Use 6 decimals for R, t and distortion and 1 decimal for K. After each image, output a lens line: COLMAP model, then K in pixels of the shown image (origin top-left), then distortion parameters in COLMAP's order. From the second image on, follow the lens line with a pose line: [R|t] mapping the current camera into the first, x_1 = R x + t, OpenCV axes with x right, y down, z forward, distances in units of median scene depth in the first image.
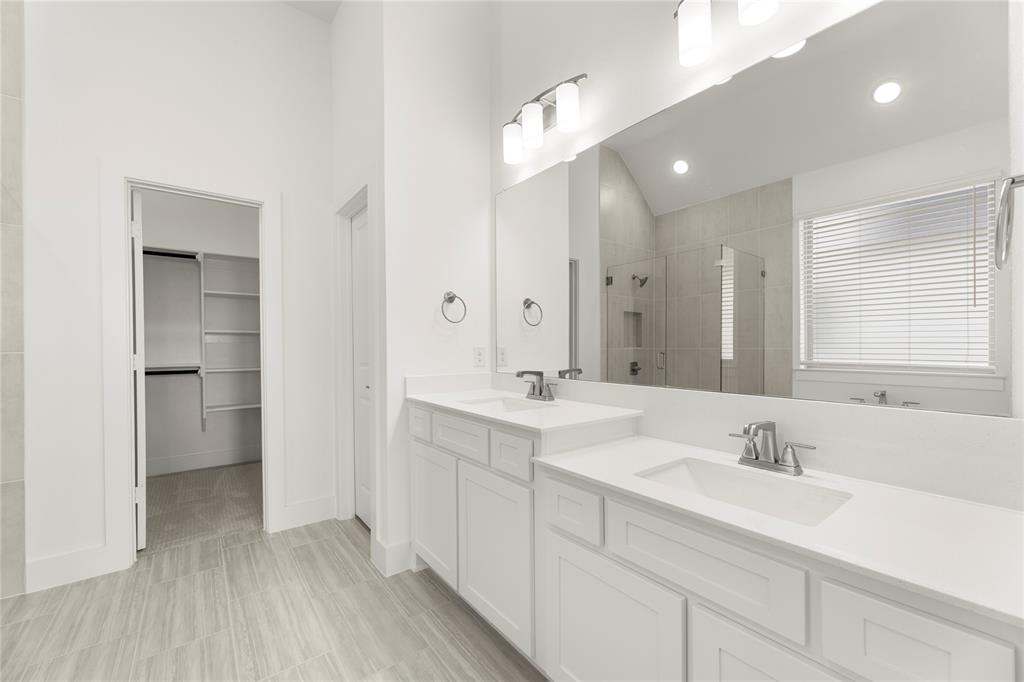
lens RADIAL K [[411.2, 0, 506.5], [0, 411.2, 347.3], [0, 0, 1]] dist [0.004548, 0.000040]
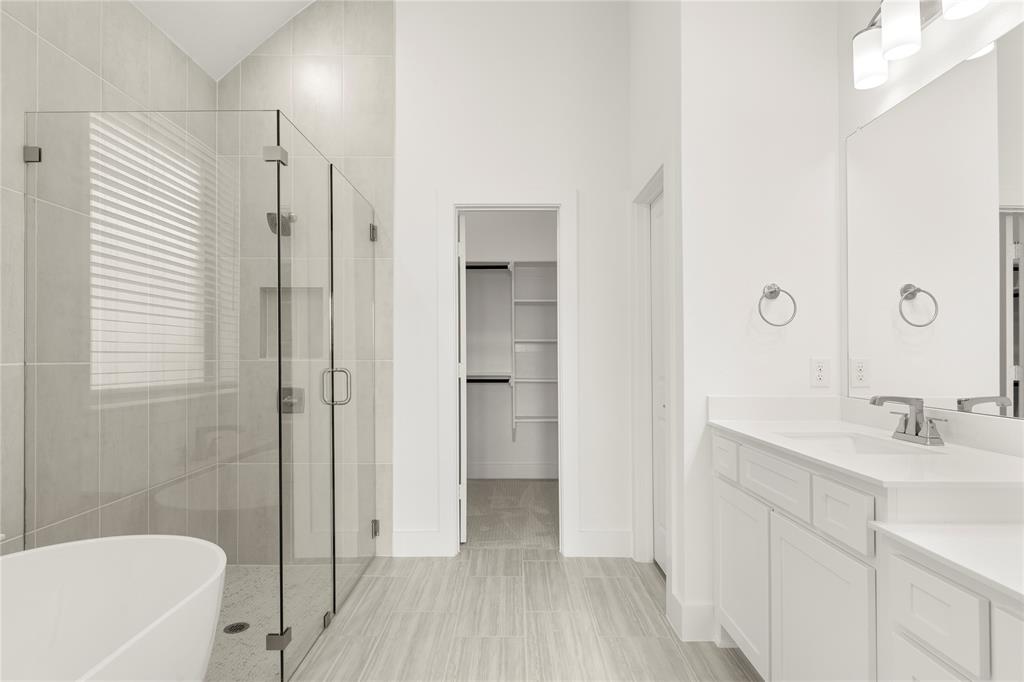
lens RADIAL K [[563.2, 0, 513.5], [0, 563.2, 346.1], [0, 0, 1]] dist [0.001791, 0.000395]
pose [[0.786520, -0.004170, -0.617551, 0.131059], [-0.006061, 0.999877, -0.014470, -0.006383], [0.617535, 0.015124, 0.786398, -0.086315]]
